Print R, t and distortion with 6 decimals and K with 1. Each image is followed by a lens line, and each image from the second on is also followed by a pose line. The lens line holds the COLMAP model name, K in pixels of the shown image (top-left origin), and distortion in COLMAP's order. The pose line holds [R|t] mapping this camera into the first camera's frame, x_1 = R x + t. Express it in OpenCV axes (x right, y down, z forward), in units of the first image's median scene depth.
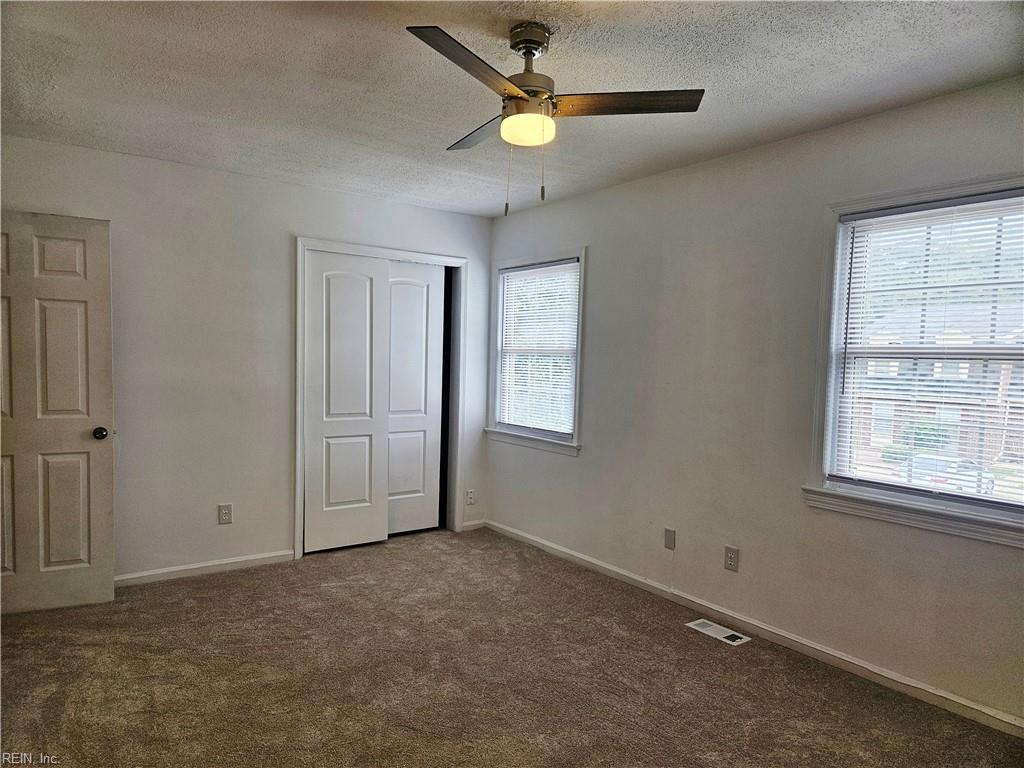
lens RADIAL K [[682.3, 0, 489.6], [0, 682.3, 398.0], [0, 0, 1]] dist [0.068629, -0.056162]
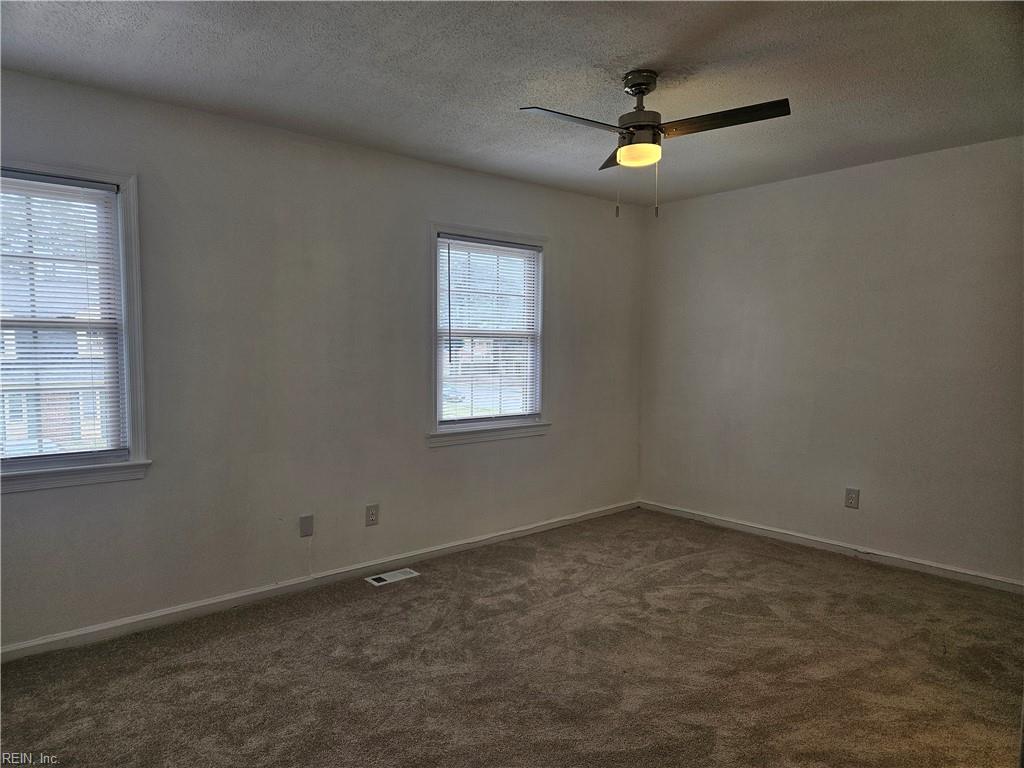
lens RADIAL K [[682.3, 0, 489.6], [0, 682.3, 398.0], [0, 0, 1]] dist [0.068629, -0.056162]
pose [[-0.099976, -0.100914, 0.989859, -0.720178], [0.053584, 0.992854, 0.106632, -0.062767], [-0.993546, 0.063701, -0.093855, 0.857313]]
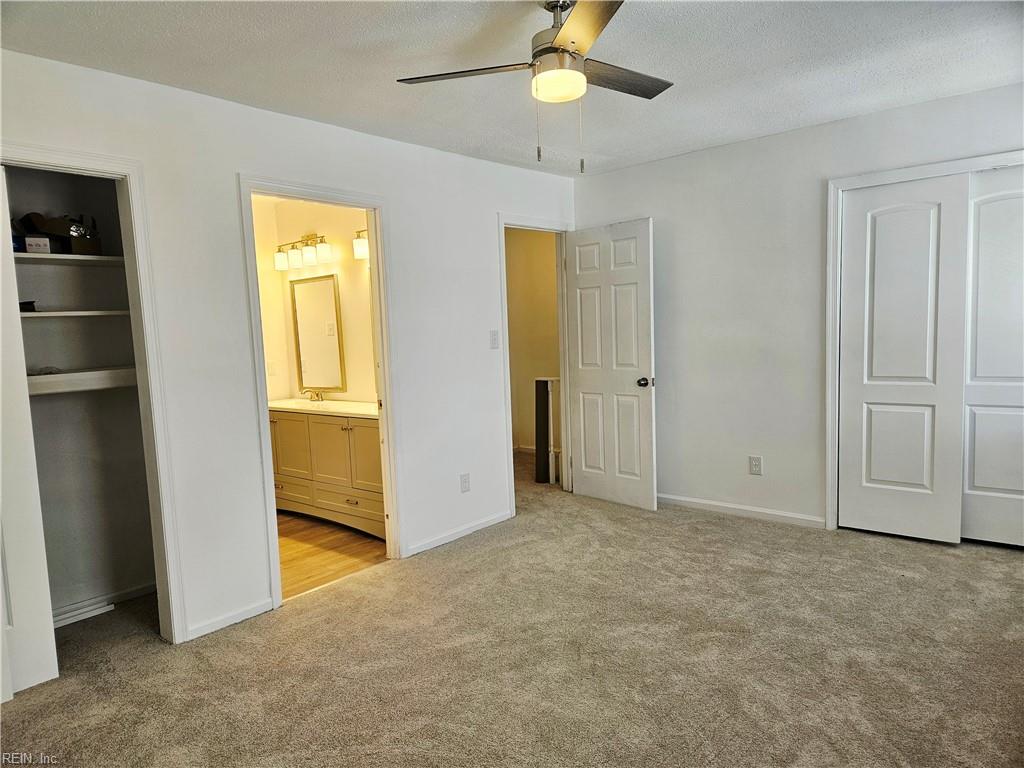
lens RADIAL K [[682.3, 0, 489.6], [0, 682.3, 398.0], [0, 0, 1]] dist [0.068629, -0.056162]
pose [[0.220802, 0.072422, -0.972626, 0.646742], [-0.008966, 0.997348, 0.072228, -0.010311], [0.975277, -0.007227, 0.220866, 0.425259]]
